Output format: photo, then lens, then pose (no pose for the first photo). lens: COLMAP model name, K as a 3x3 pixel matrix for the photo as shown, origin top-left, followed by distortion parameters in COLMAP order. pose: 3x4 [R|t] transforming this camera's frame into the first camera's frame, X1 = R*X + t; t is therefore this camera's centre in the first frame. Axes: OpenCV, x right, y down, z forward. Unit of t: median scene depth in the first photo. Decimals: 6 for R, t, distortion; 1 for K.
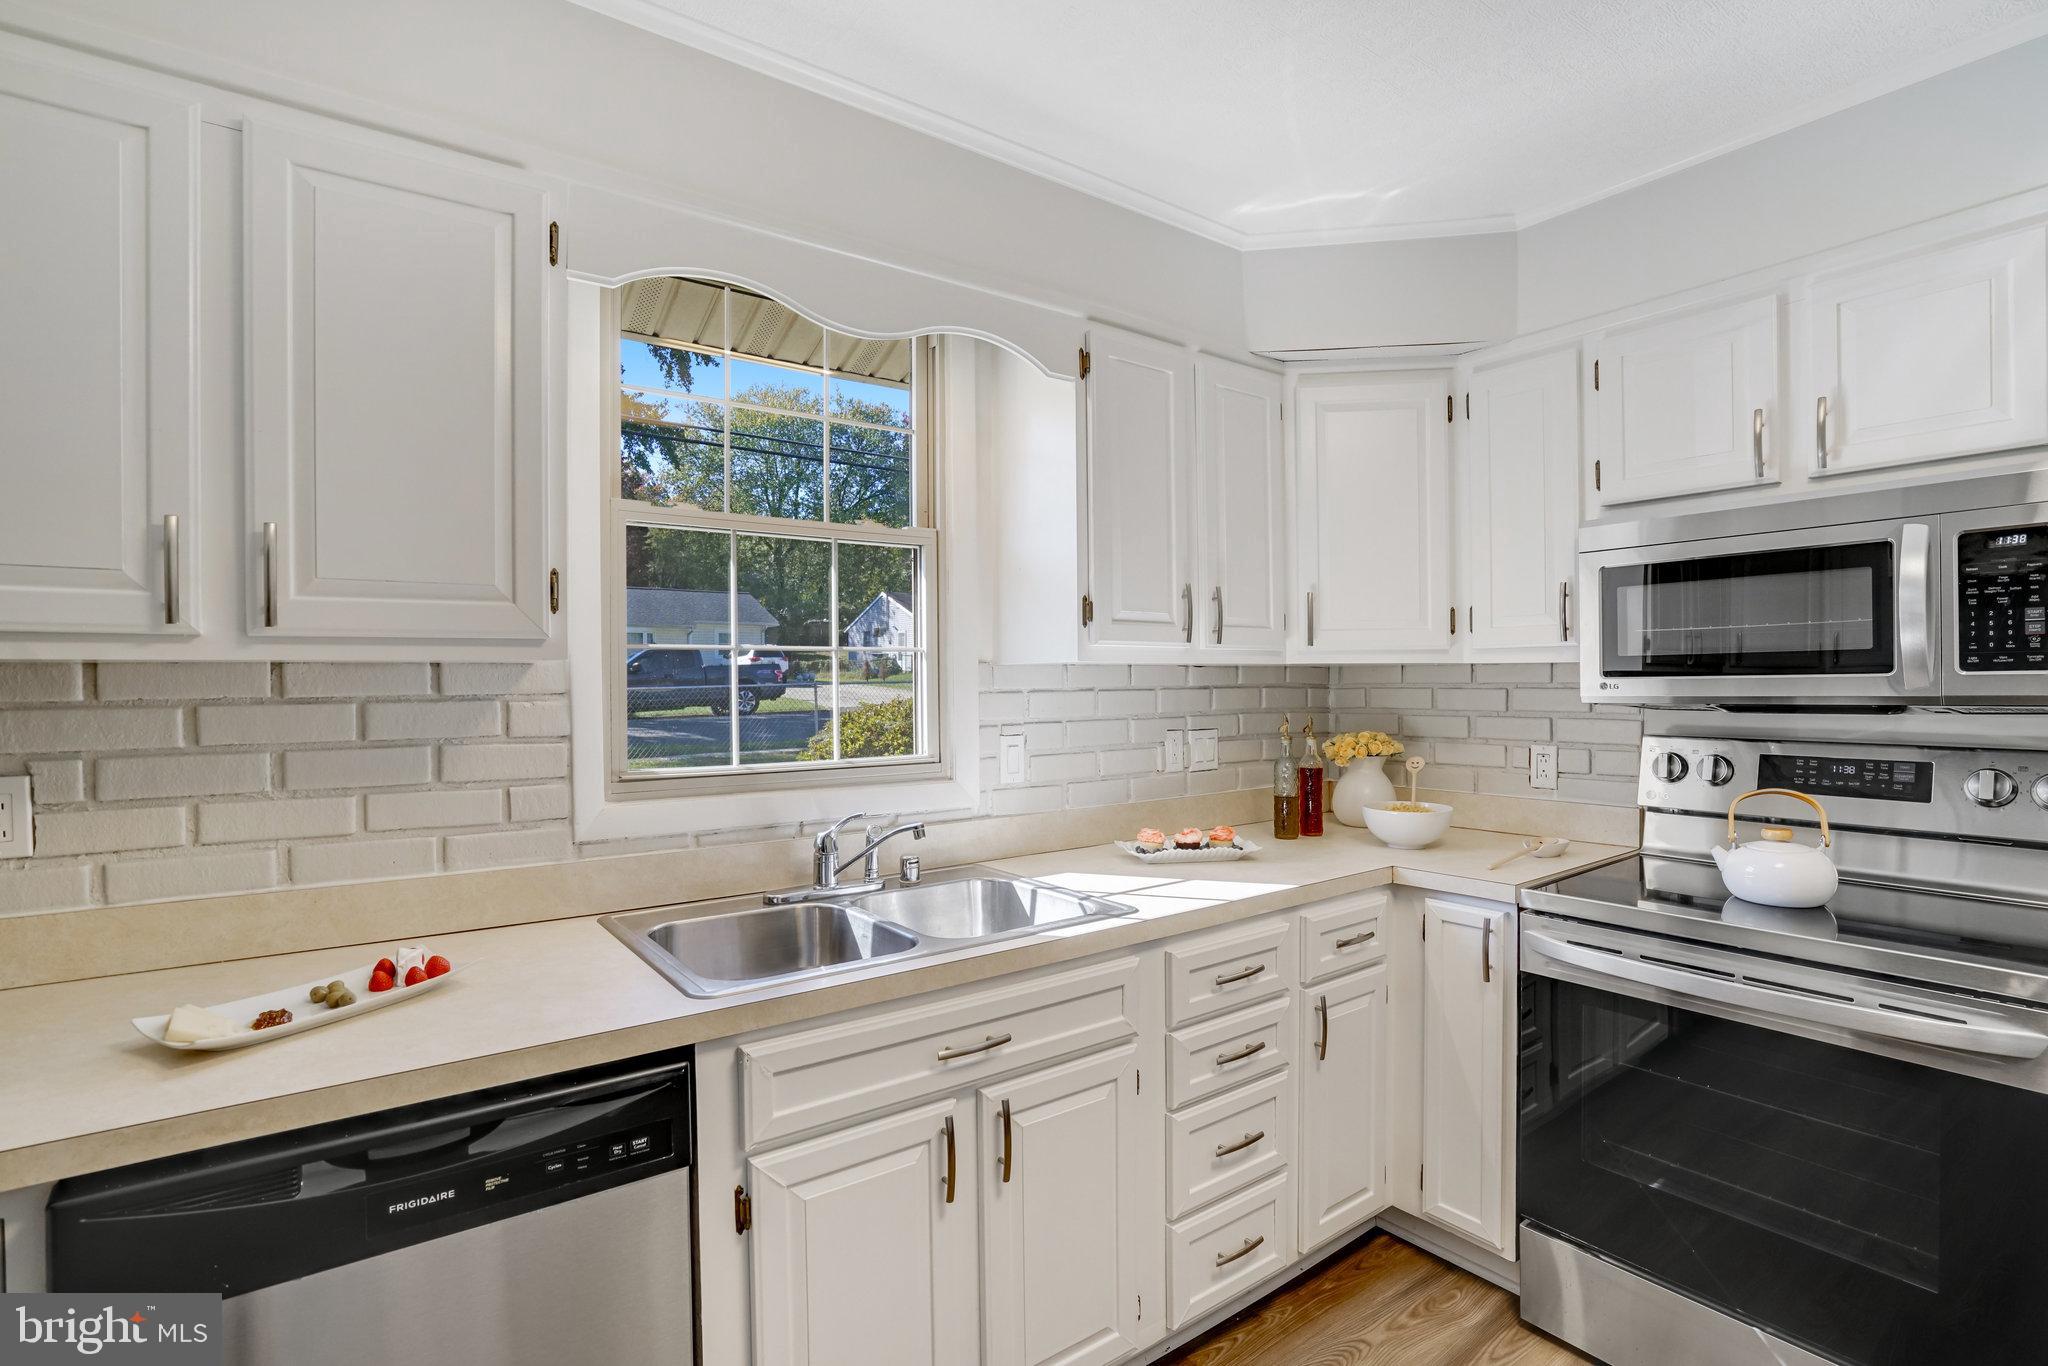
lens RADIAL K [[972.8, 0, 1010.6], [0, 972.8, 683.9], [0, 0, 1]] dist [-0.060756, 0.031594]
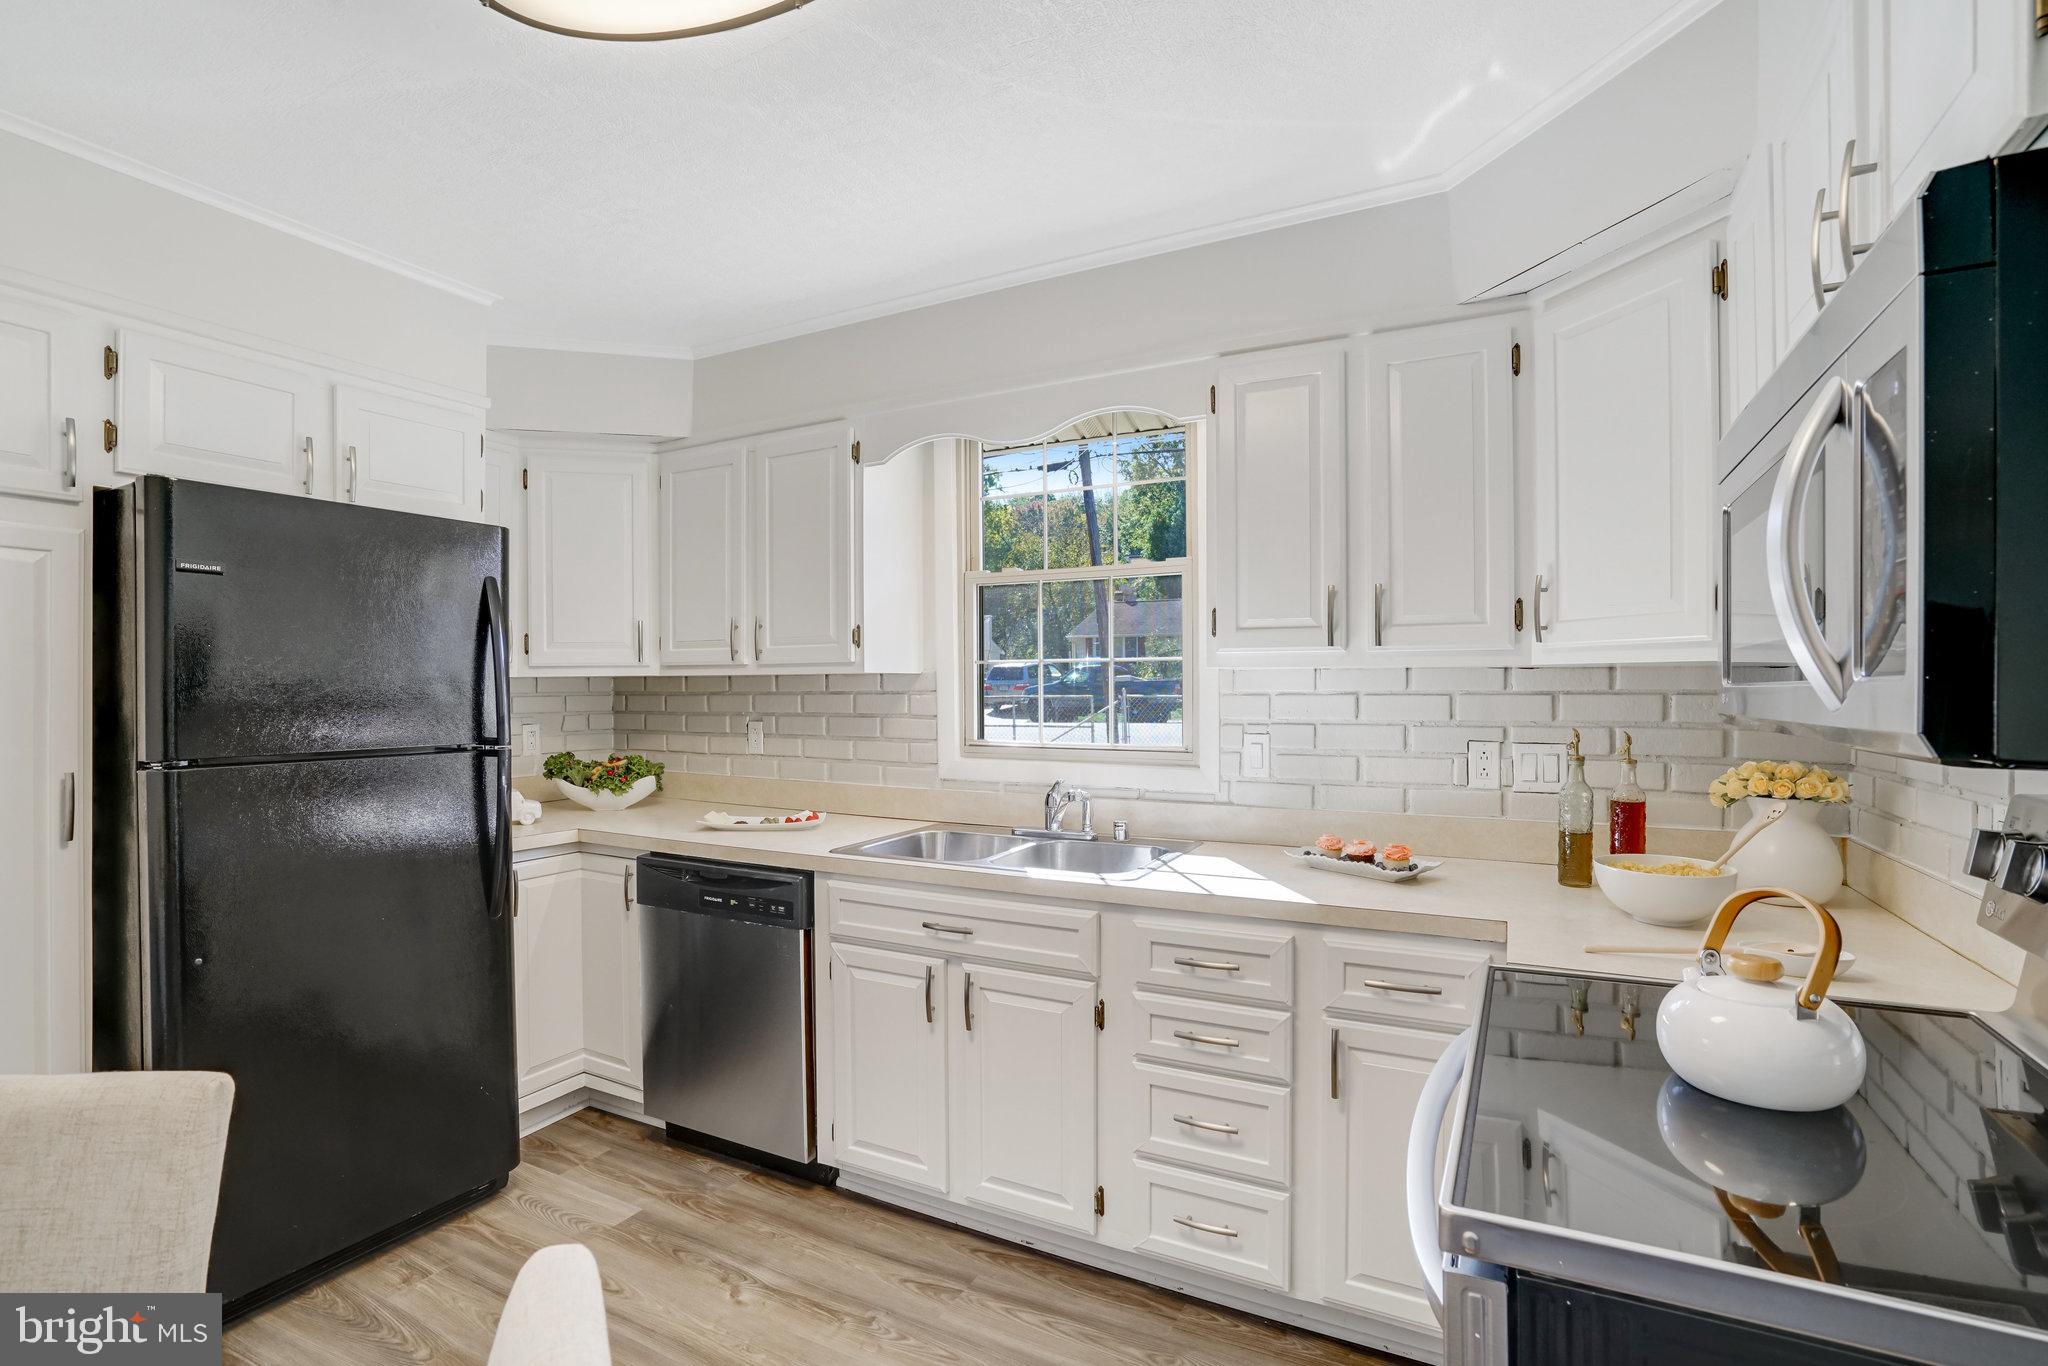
lens RADIAL K [[972.8, 0, 1010.6], [0, 972.8, 683.9], [0, 0, 1]] dist [-0.060756, 0.031594]
pose [[0.435360, 0.003998, -0.900247, 1.176778], [-0.003334, 0.999990, 0.002829, -0.007729], [0.900250, 0.001770, 0.435370, 0.372318]]
